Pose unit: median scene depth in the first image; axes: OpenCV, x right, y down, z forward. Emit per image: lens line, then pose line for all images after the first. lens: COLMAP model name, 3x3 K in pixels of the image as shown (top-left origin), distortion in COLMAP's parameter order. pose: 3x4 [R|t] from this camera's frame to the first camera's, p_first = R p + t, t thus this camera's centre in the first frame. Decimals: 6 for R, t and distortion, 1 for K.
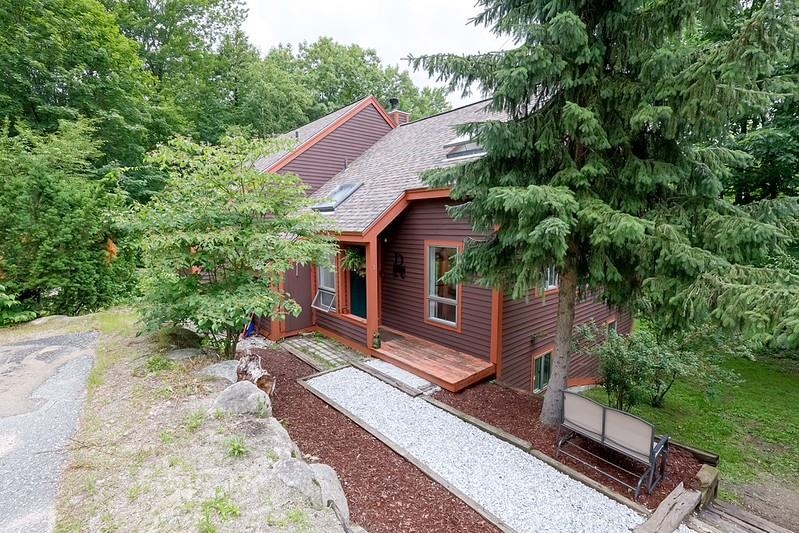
lens RADIAL K [[353.5, 0, 401.8], [0, 353.5, 272.0], [0, 0, 1]] dist [-0.007050, 0.002618]
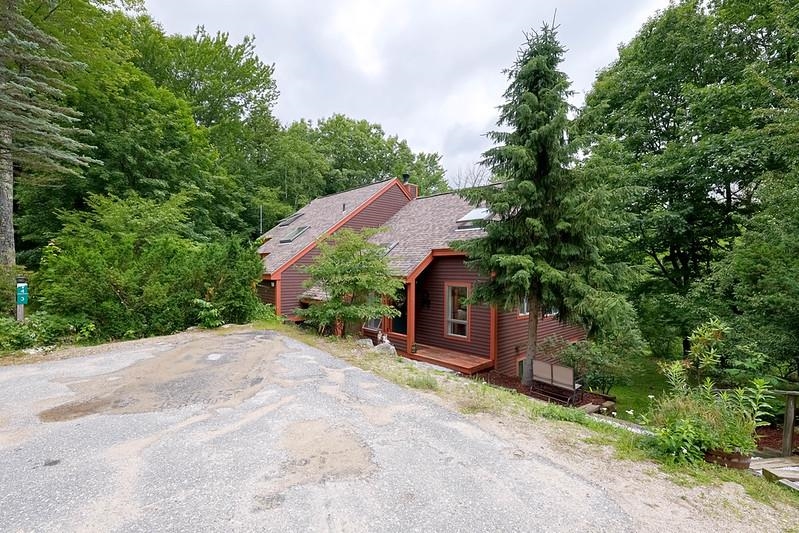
lens RADIAL K [[353.5, 0, 398.3], [0, 353.5, 277.2], [0, 0, 1]] dist [-0.007050, 0.002618]
pose [[0.999539, 0.010823, 0.028361, -0.207275], [-0.007518, 0.993435, -0.114153, 0.075118], [-0.029410, 0.113887, 0.993058, -0.591146]]
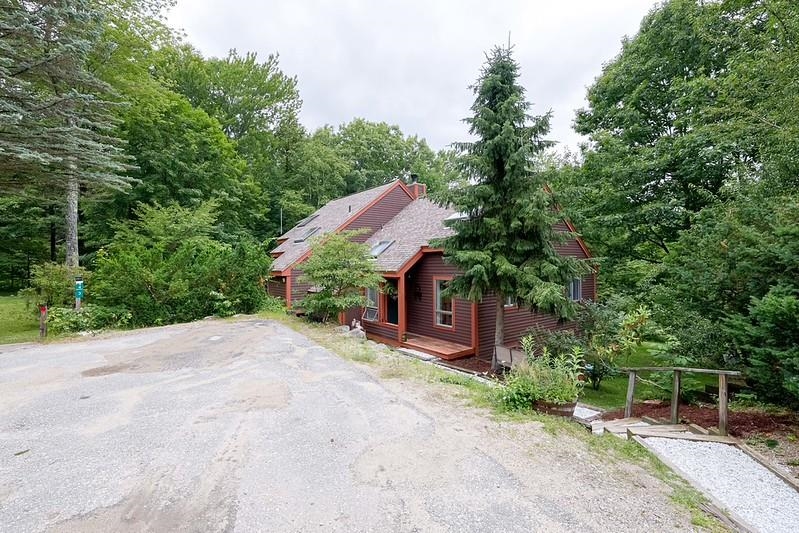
lens RADIAL K [[353.5, 0, 394.5], [0, 353.5, 262.7], [0, 0, 1]] dist [-0.007050, 0.002618]
pose [[0.997068, -0.005148, -0.076342, 0.013595], [-0.005574, 0.990196, -0.139572, 0.094061], [0.076312, 0.139589, 0.987265, -0.766157]]
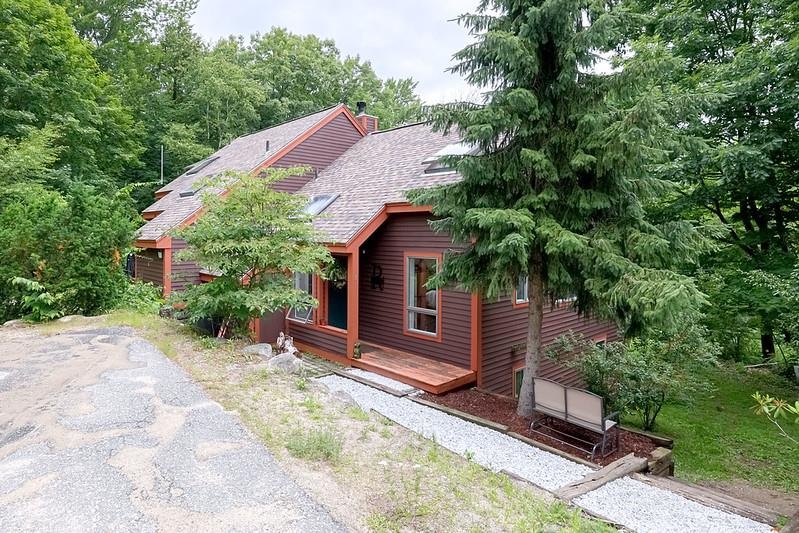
lens RADIAL K [[455.1, 0, 348.5], [0, 455.1, 237.3], [0, 0, 1]] dist [-0.002243, -0.001622]
pose [[0.999867, 0.009770, -0.013061, -0.092757], [-0.011362, 0.991711, -0.127983, 0.045702], [0.011702, 0.128114, 0.991690, -0.368569]]
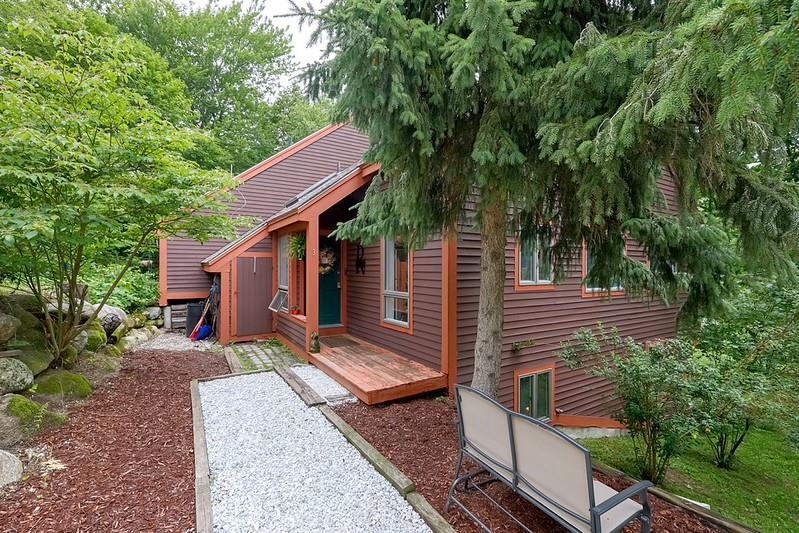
lens RADIAL K [[353.5, 0, 400.5], [0, 353.5, 269.5], [0, 0, 1]] dist [-0.007050, 0.002618]
pose [[0.986119, 0.006173, -0.165923, 0.289715], [-0.027530, 0.991555, -0.126728, 0.141603], [0.163739, 0.129536, 0.977962, 0.253208]]
